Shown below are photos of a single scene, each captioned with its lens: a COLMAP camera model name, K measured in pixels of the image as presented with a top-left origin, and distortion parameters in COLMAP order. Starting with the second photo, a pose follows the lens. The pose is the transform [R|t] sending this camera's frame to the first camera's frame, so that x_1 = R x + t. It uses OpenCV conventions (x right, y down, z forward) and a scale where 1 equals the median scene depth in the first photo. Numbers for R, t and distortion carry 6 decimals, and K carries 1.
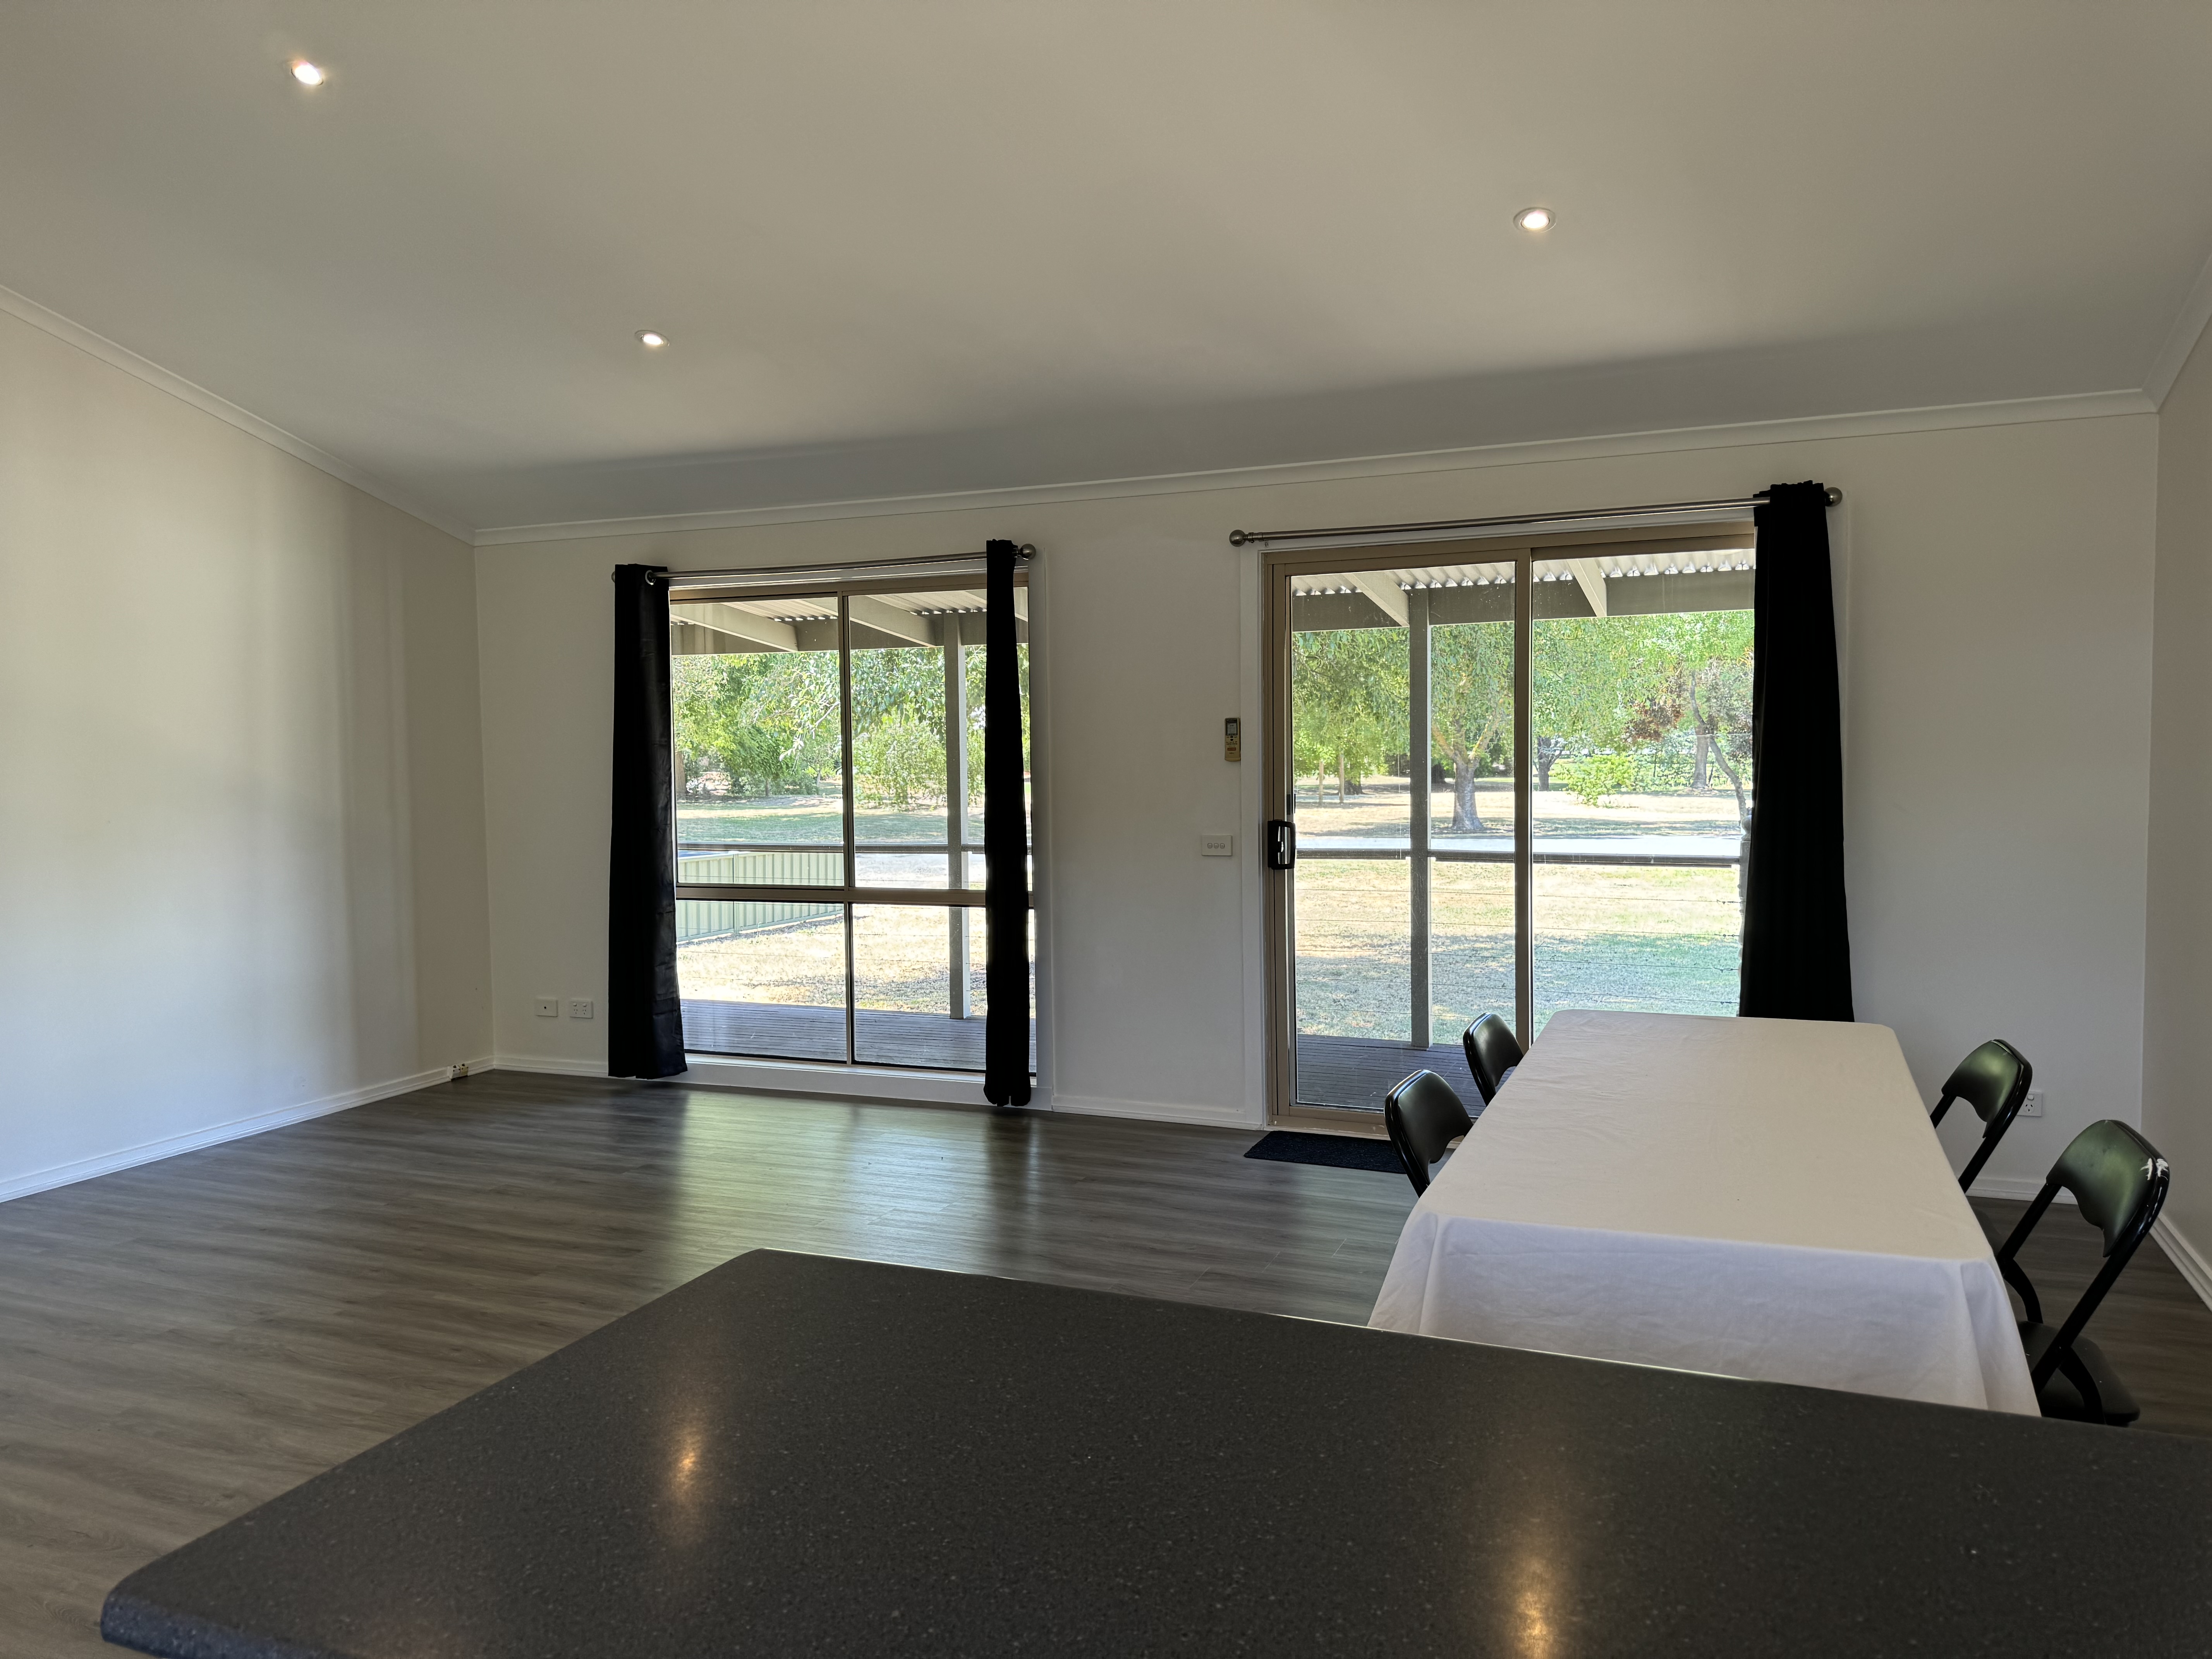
lens RADIAL K [[1545.2, 0, 1112.3], [0, 1545.2, 837.1], [0, 0, 1]] dist [0.116584, -0.148323]
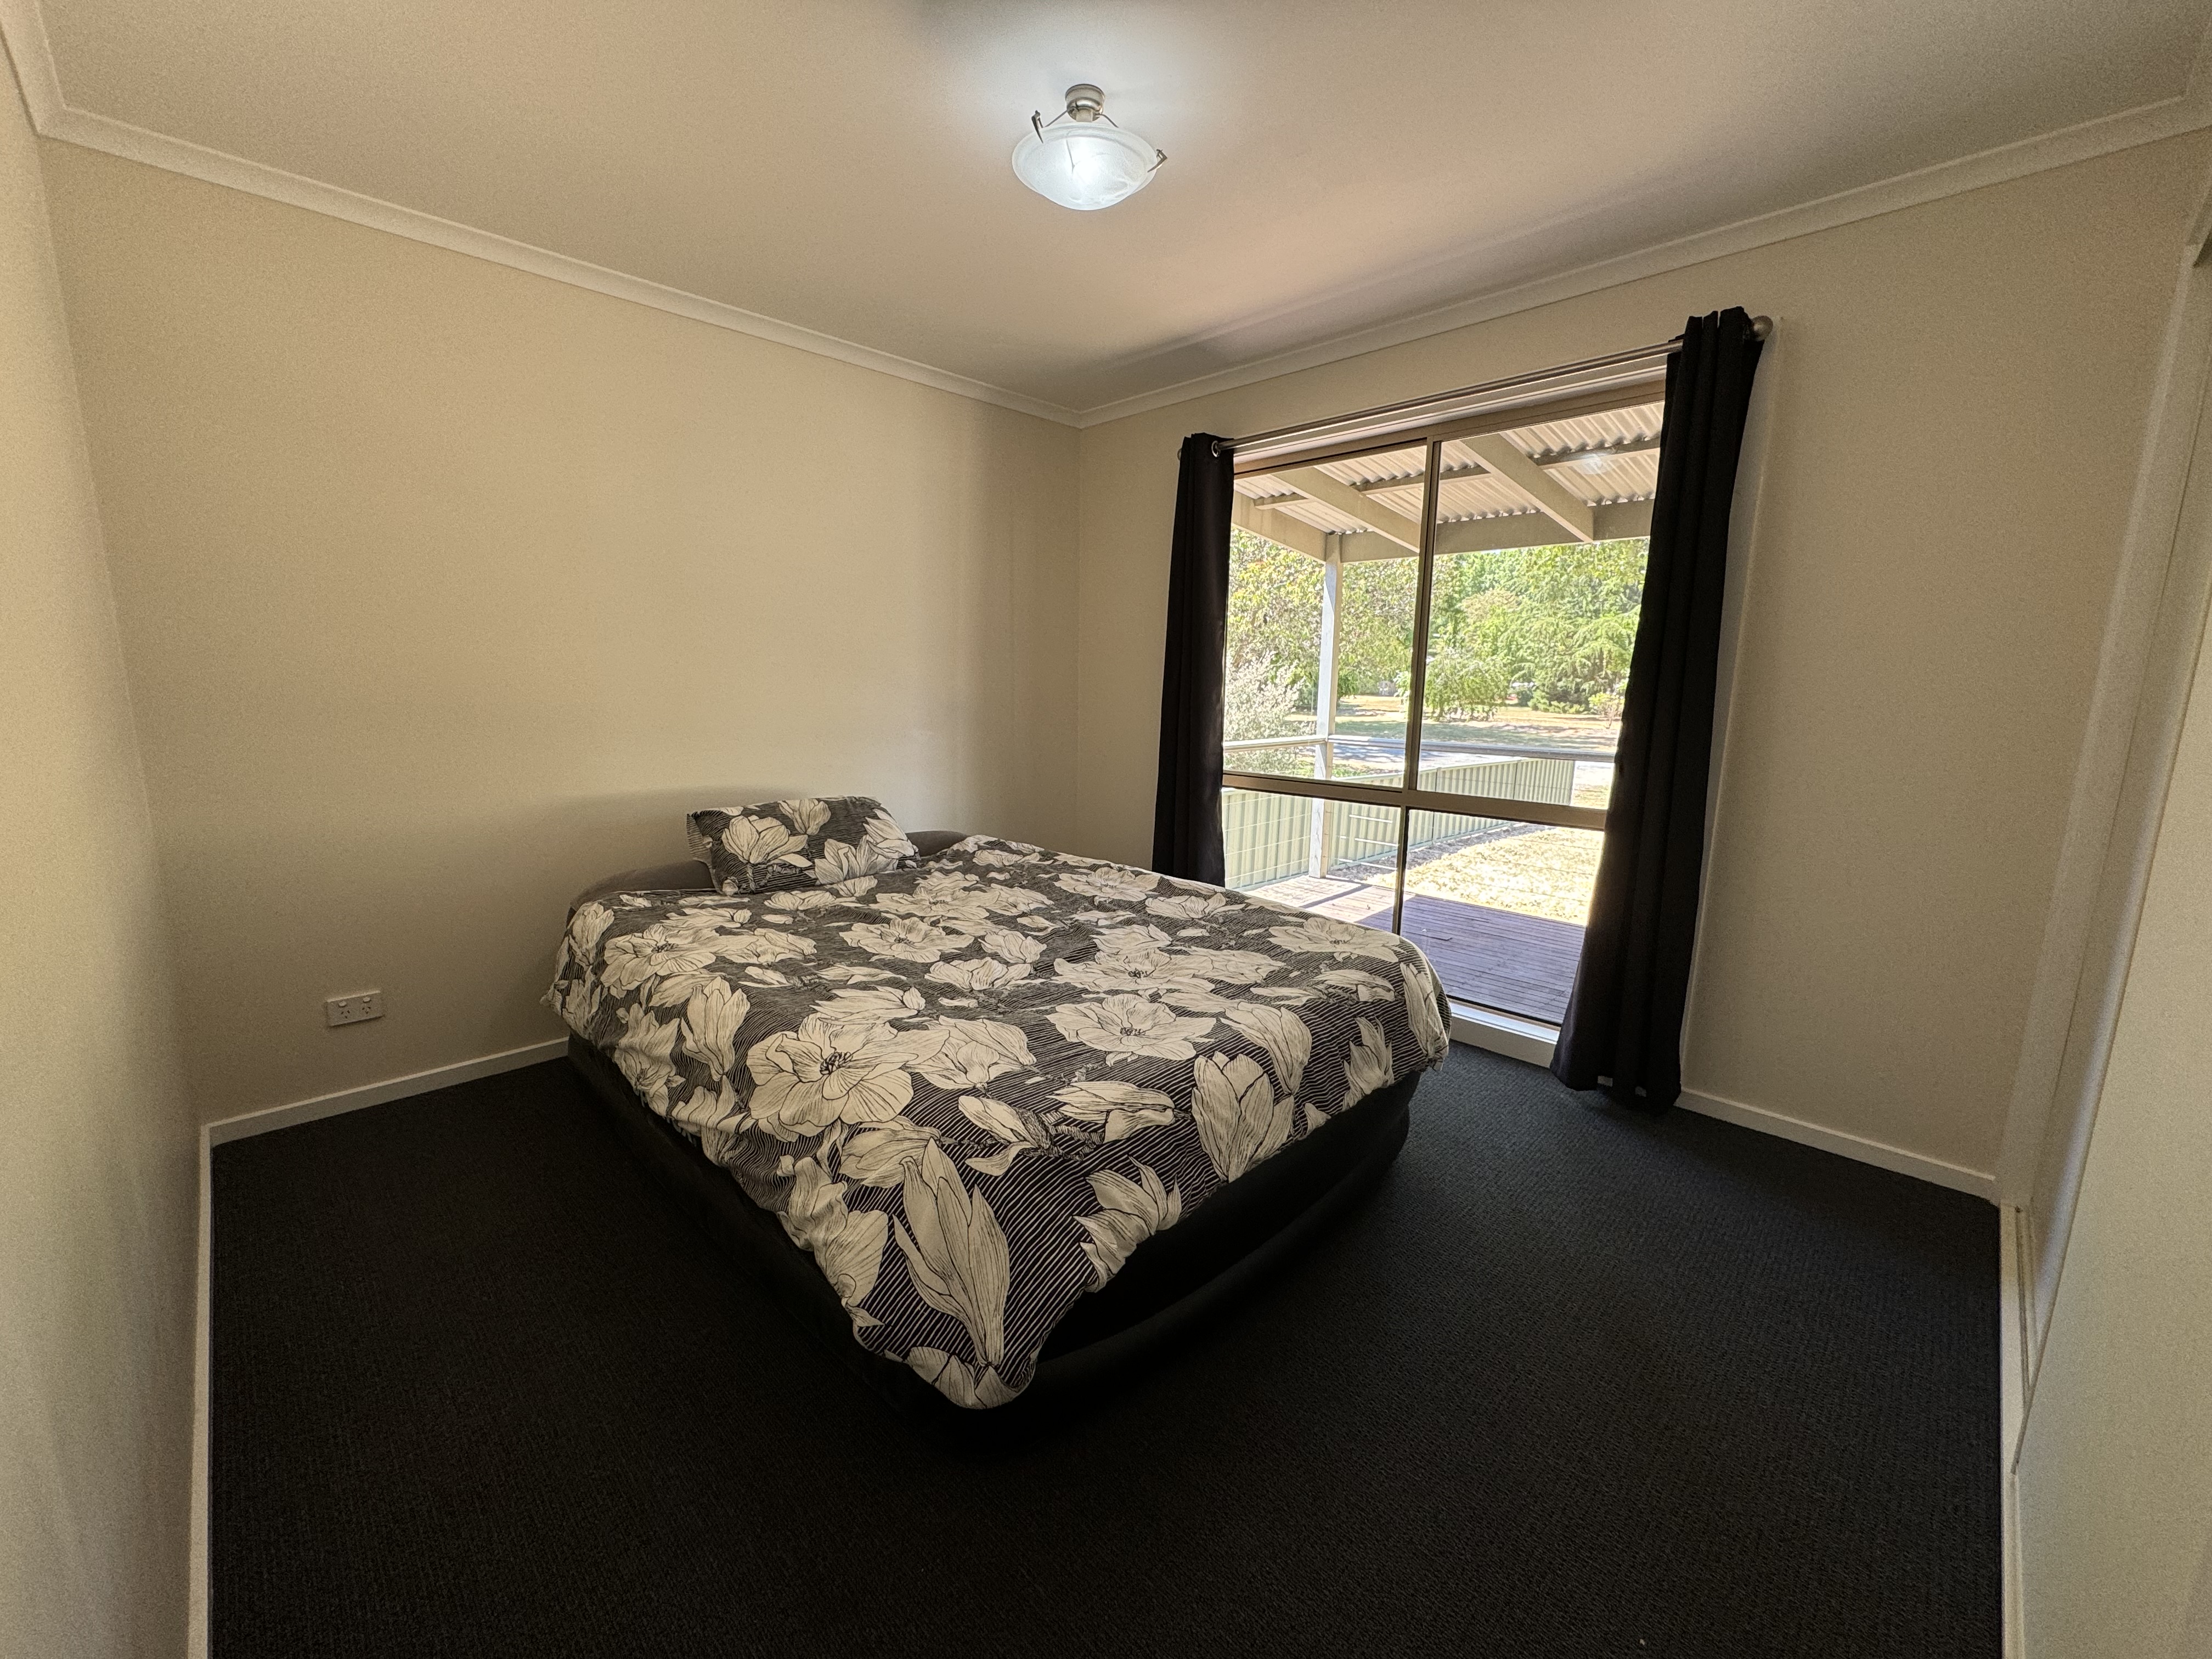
lens RADIAL K [[882.6, 0, 1106.0], [0, 882.6, 829.5], [0, 0, 1]] dist [0.000761, 0.000297]
pose [[0.922778, 0.086269, -0.375550, -0.141854], [-0.039027, 0.990529, 0.131641, -0.004862], [0.383350, -0.106819, 0.917405, 0.480104]]
